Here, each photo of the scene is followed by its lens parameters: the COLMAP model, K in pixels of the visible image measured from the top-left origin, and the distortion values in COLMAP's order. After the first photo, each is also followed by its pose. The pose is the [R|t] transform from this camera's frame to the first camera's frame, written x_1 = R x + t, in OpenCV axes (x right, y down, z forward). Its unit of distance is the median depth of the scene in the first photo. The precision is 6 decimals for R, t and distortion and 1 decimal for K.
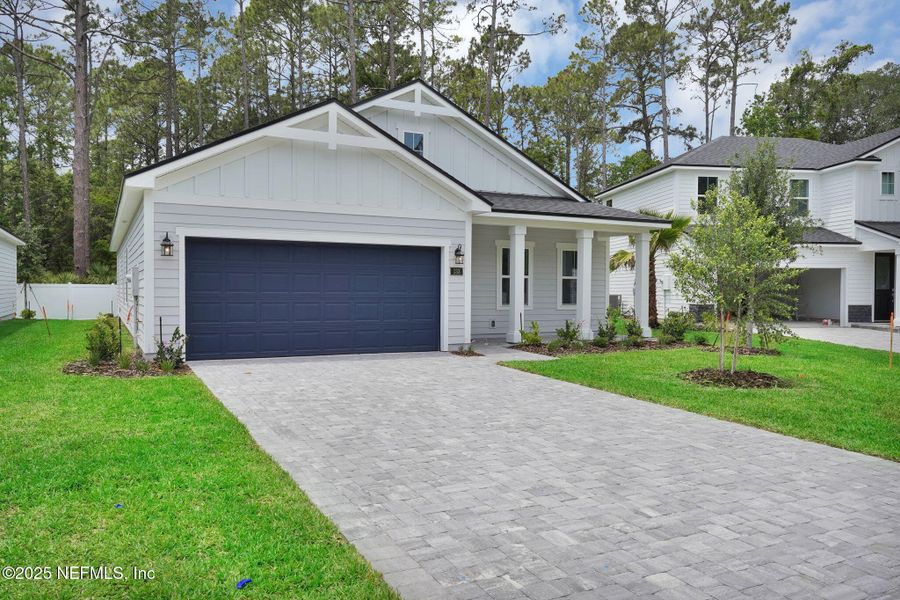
lens RADIAL K [[682.9, 0, 450.0], [0, 682.9, 300.0], [0, 0, 1]] dist [-0.004775, -0.000857]
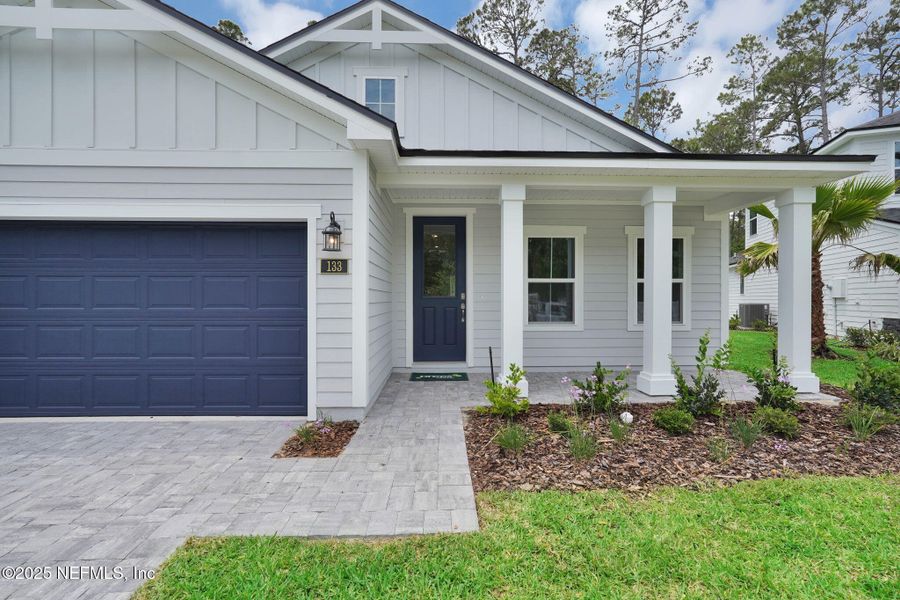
lens RADIAL K [[401.7, 0, 450.0], [0, 401.7, 300.0], [0, 0, 1]] dist [-0.002341, 0.000854]
pose [[0.903315, -0.003689, -0.428962, 0.191778], [-0.001601, 0.999927, -0.011972, -0.011358], [0.428975, 0.011501, 0.903243, 0.669479]]
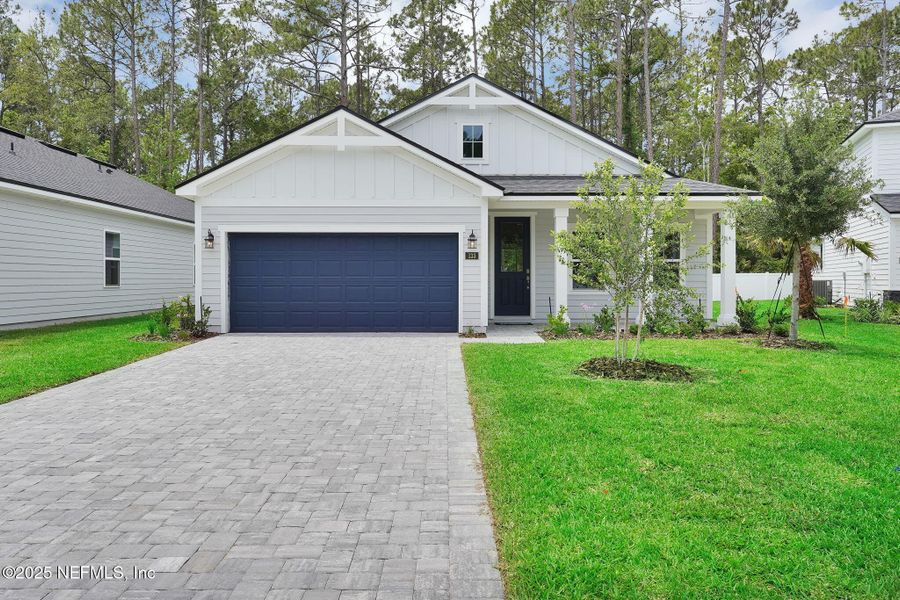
lens RADIAL K [[663.0, 0, 449.3], [0, 663.0, 283.8], [0, 0, 1]] dist [-0.003256, 0.002702]
pose [[0.893379, -0.002480, -0.449298, 0.377560], [-0.000961, 0.999972, -0.007429, 0.006992], [0.449303, 0.007069, 0.893351, 0.076102]]
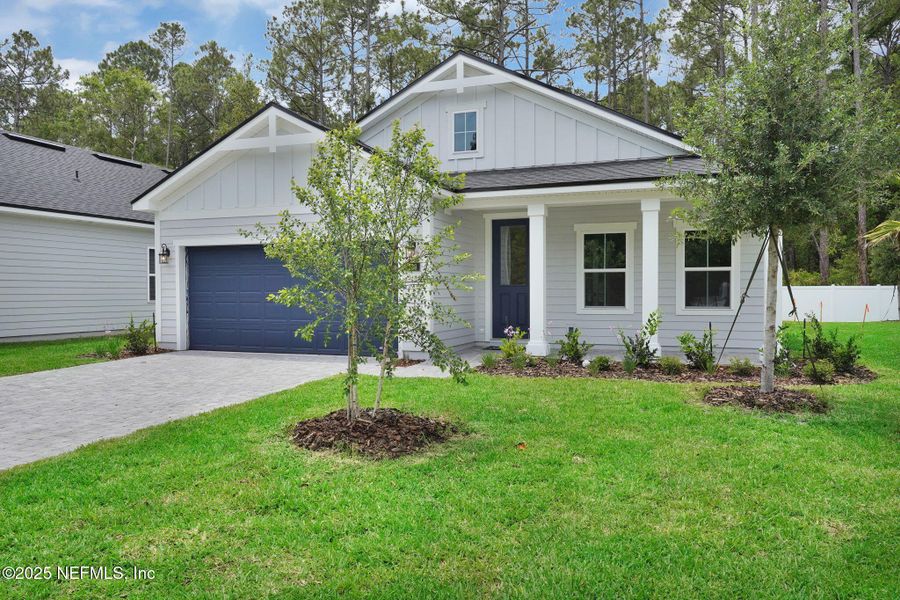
lens RADIAL K [[639.7, 0, 453.7], [0, 639.7, 312.8], [0, 0, 1]] dist [0.004031, 0.001404]
pose [[0.676610, 0.019168, -0.736092, 0.563798], [-0.003197, 0.999728, 0.023095, -0.002753], [0.736334, -0.013273, 0.676488, 0.428494]]
